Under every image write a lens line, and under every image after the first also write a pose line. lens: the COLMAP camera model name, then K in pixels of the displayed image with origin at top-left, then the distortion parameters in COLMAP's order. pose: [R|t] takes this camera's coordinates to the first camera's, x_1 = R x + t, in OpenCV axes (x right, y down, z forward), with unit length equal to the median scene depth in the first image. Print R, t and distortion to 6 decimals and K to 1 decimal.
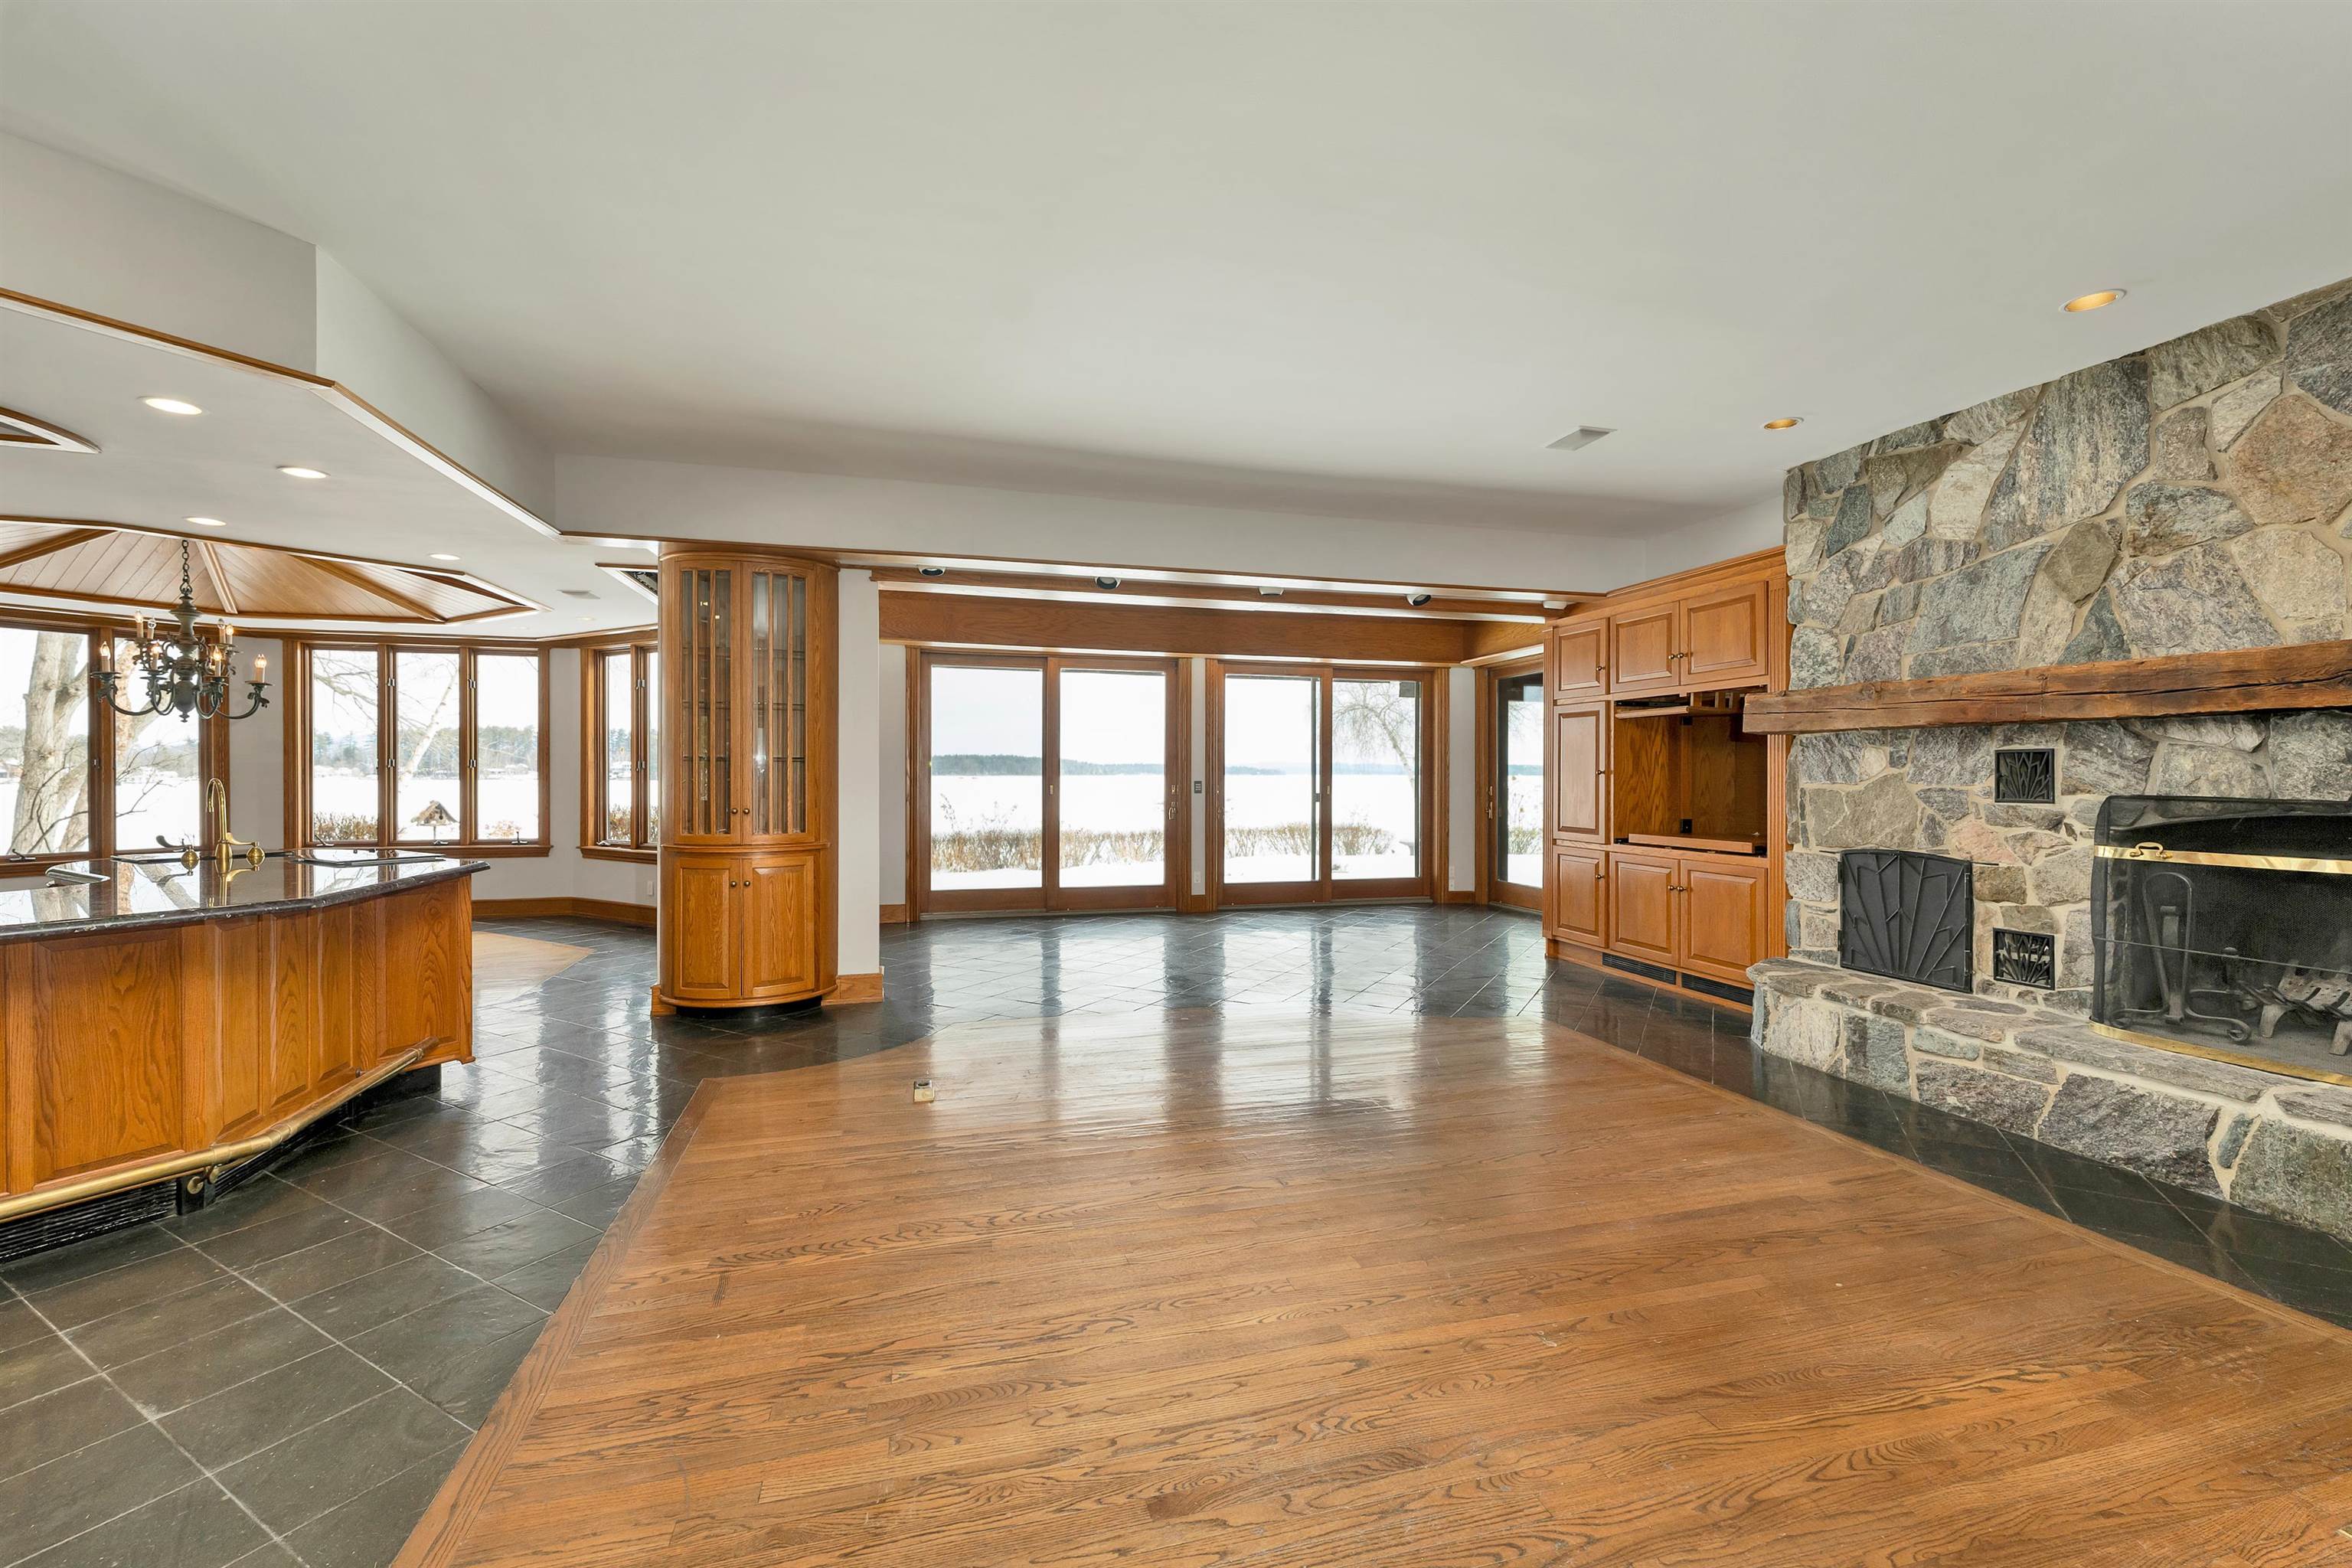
lens RADIAL K [[960.1, 0, 1178.2], [0, 960.1, 776.1], [0, 0, 1]] dist [0.001487, 0.000323]
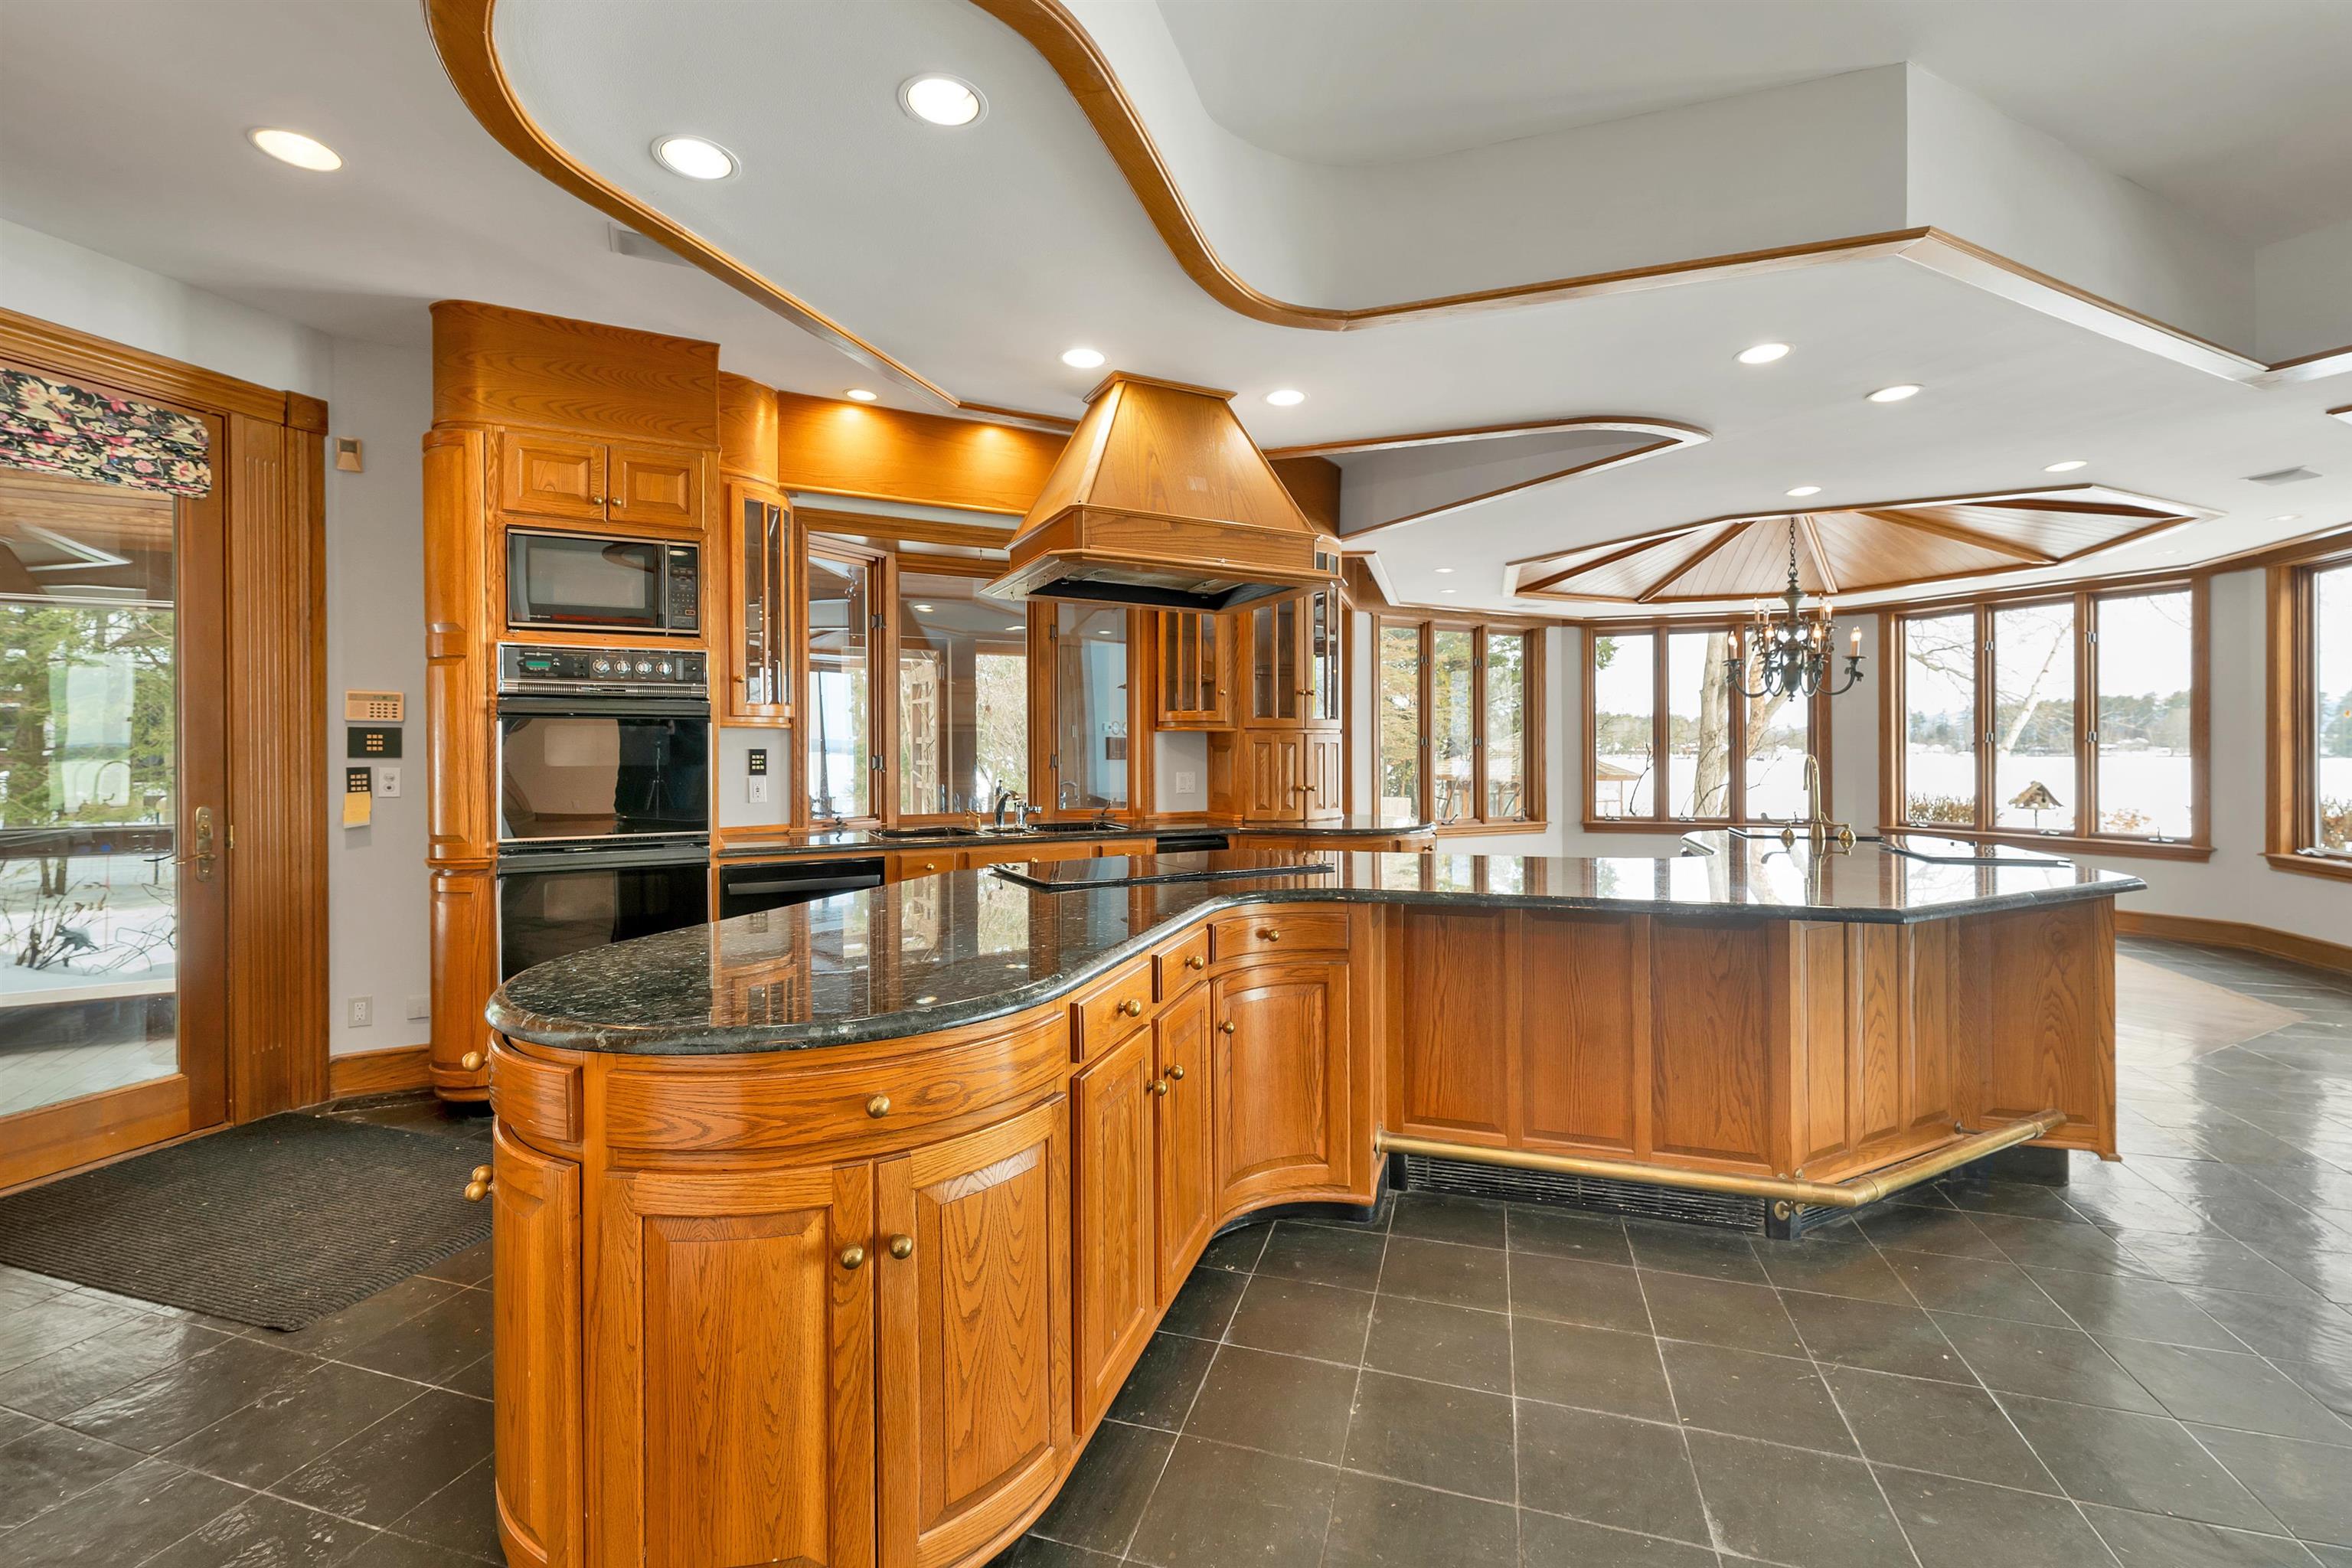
lens RADIAL K [[975.2, 0, 1171.2], [0, 975.2, 755.4], [0, 0, 1]] dist [0.001399, 0.000316]
pose [[0.189829, 0.000446, -0.981817, -0.108800], [0.001510, 0.999999, 0.000746, 0.000802], [0.981816, -0.001624, 0.189828, 0.123579]]
